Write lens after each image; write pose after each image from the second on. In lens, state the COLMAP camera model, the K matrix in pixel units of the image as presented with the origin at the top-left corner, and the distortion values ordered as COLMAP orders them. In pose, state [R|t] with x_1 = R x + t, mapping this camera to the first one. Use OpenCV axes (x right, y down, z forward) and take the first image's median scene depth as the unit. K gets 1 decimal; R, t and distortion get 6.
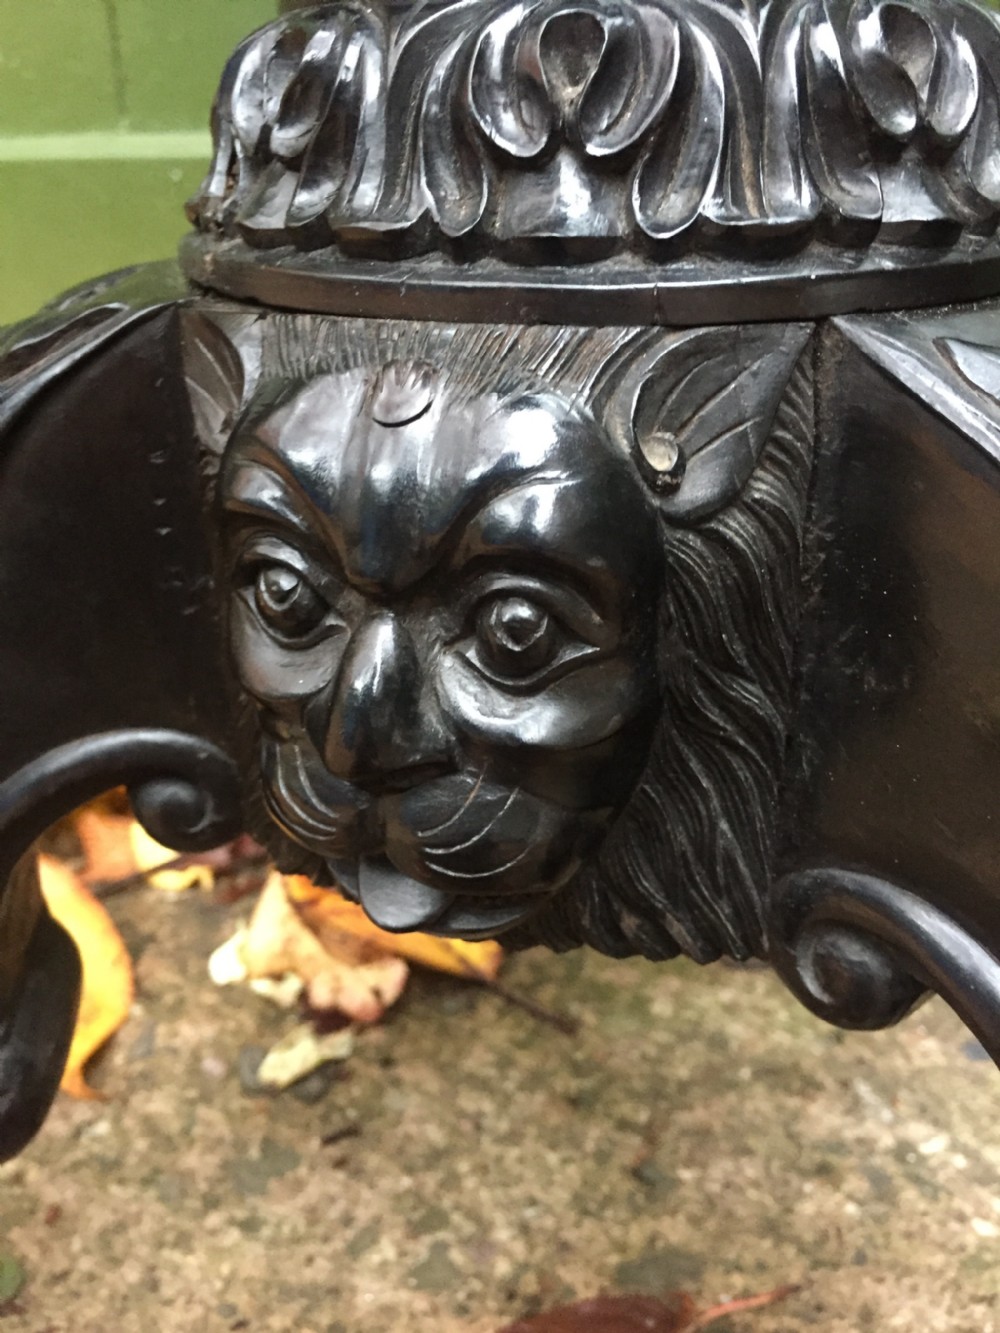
lens RADIAL K [[1181.3, 0, 500.0], [0, 1181.3, 666.5], [0, 0, 1]] dist [0.083964, -0.164419]
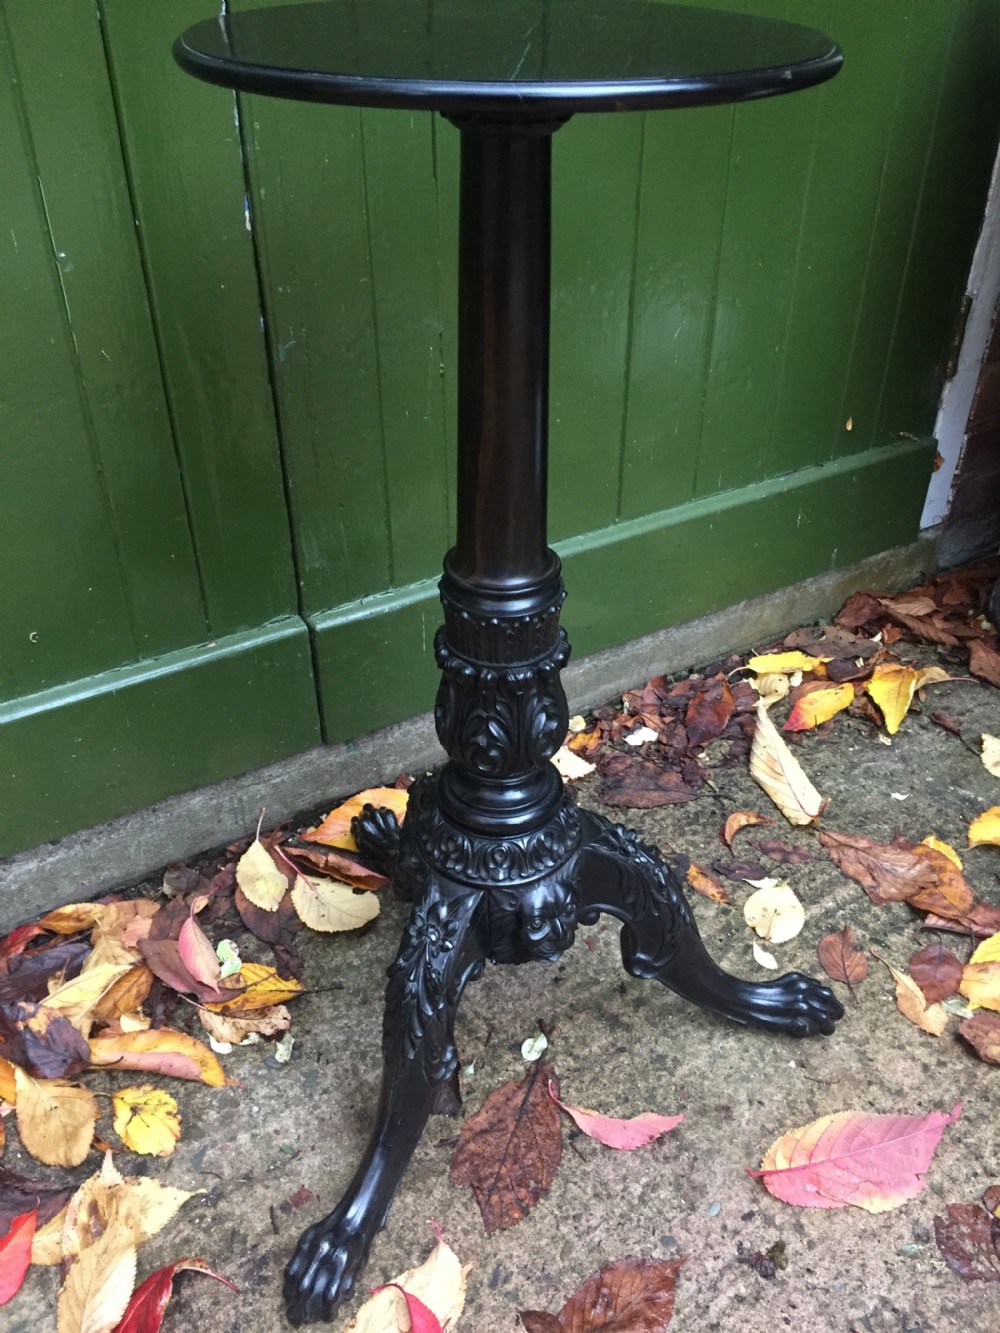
lens RADIAL K [[1138.5, 0, 502.6], [0, 1138.5, 669.4], [0, 0, 1]] dist [0.086677, -0.129718]
pose [[0.632344, -0.427365, 0.646142, -1.450031], [0.311625, 0.903935, 0.292901, -1.365901], [-0.709247, 0.016140, 0.704776, -1.613091]]
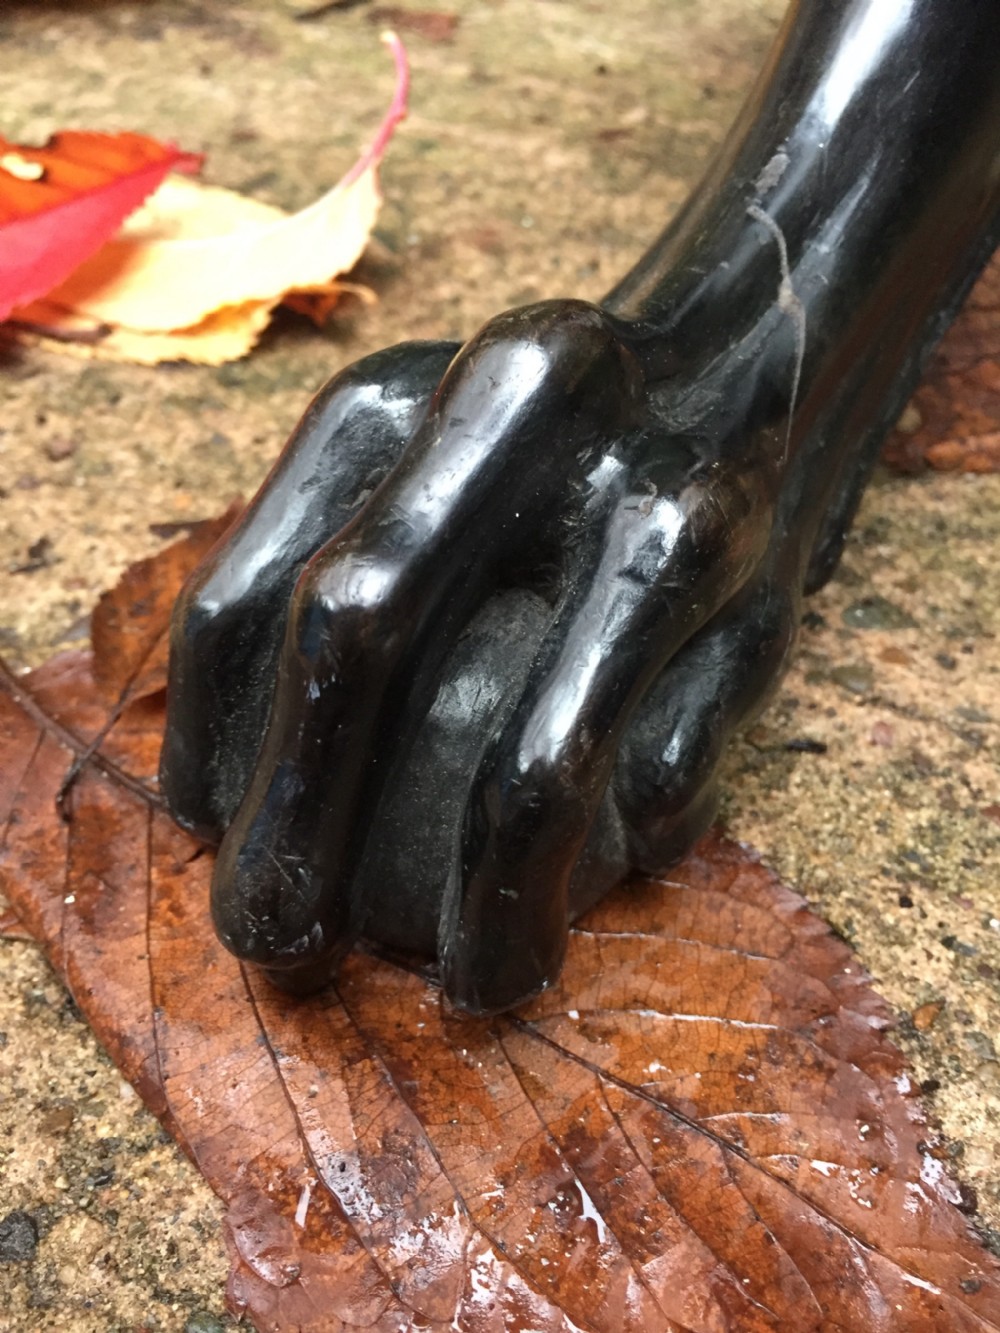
lens RADIAL K [[1181.3, 0, 500.0], [0, 1181.3, 666.5], [0, 0, 1]] dist [0.083964, -0.164419]
pose [[0.953943, 0.225308, -0.198065, -0.105774], [-0.132882, 0.909296, 0.394366, 0.617152], [0.268954, -0.349883, 0.897355, -0.175876]]
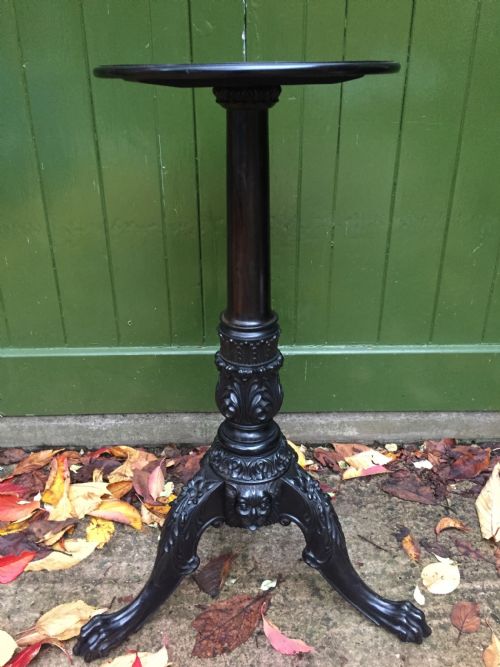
lens RADIAL K [[567.8, 0, 250.5], [0, 567.8, 335.0], [0, 0, 1]] dist [0.085003, -0.127933]
pose [[0.935775, -0.138612, 0.324209, -0.646018], [0.134671, 0.990283, 0.034678, -0.855492], [-0.325866, 0.011211, 0.945350, -2.257042]]
